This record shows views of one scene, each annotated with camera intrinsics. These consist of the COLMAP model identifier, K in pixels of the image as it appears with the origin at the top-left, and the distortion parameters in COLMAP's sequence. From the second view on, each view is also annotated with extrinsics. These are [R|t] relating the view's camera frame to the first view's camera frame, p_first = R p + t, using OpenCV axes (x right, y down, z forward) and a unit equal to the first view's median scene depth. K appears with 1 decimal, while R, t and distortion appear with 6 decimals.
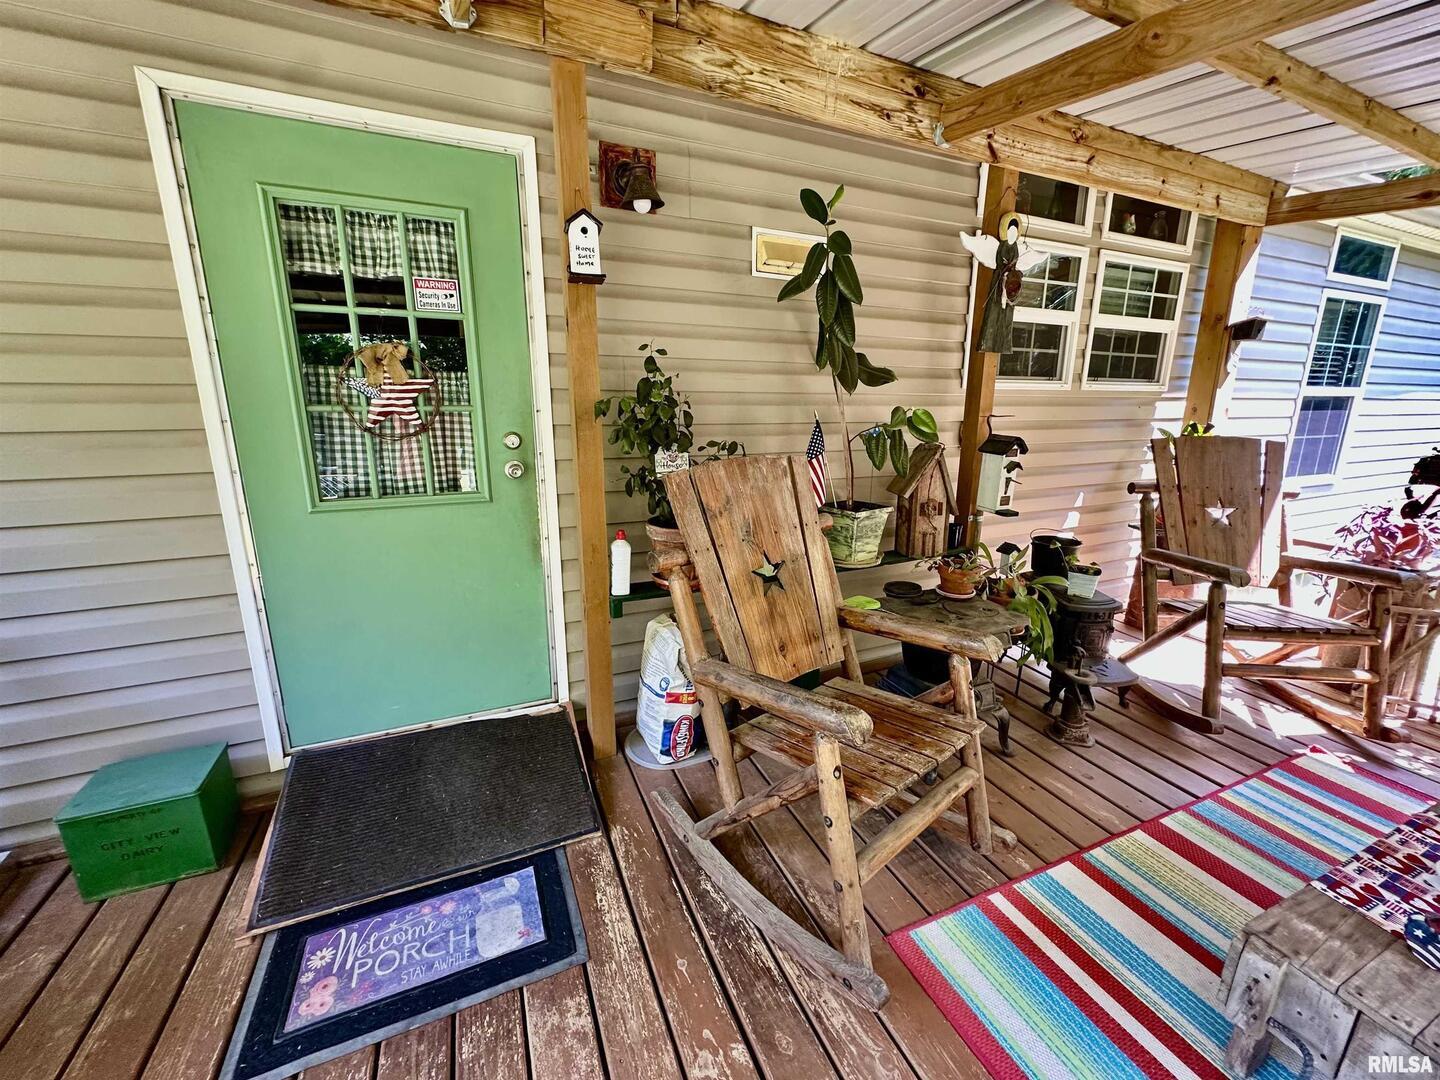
lens RADIAL K [[576.9, 0, 720.0], [0, 576.9, 540.0], [0, 0, 1]] dist [-0.001656, -0.000522]
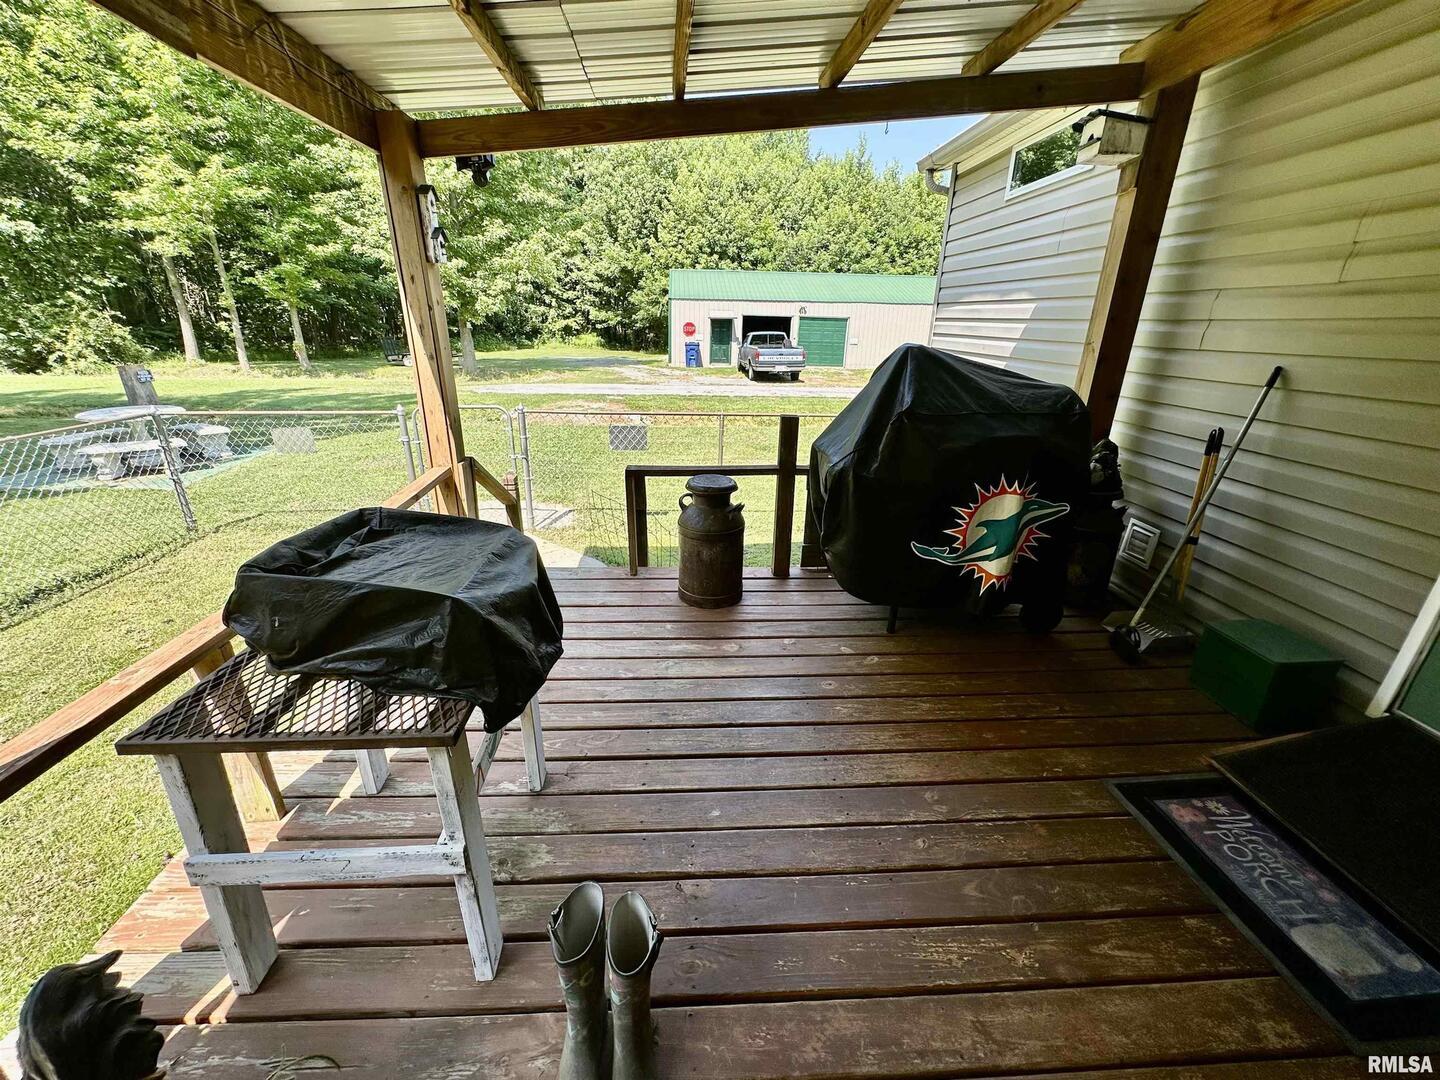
lens RADIAL K [[576.9, 0, 720.0], [0, 576.9, 540.0], [0, 0, 1]] dist [-0.001656, -0.000522]
pose [[-0.347461, 0.322350, -0.880546, 0.554426], [-0.235311, 0.879031, 0.414648, -0.025996], [0.907689, 0.351276, -0.229577, 0.127914]]
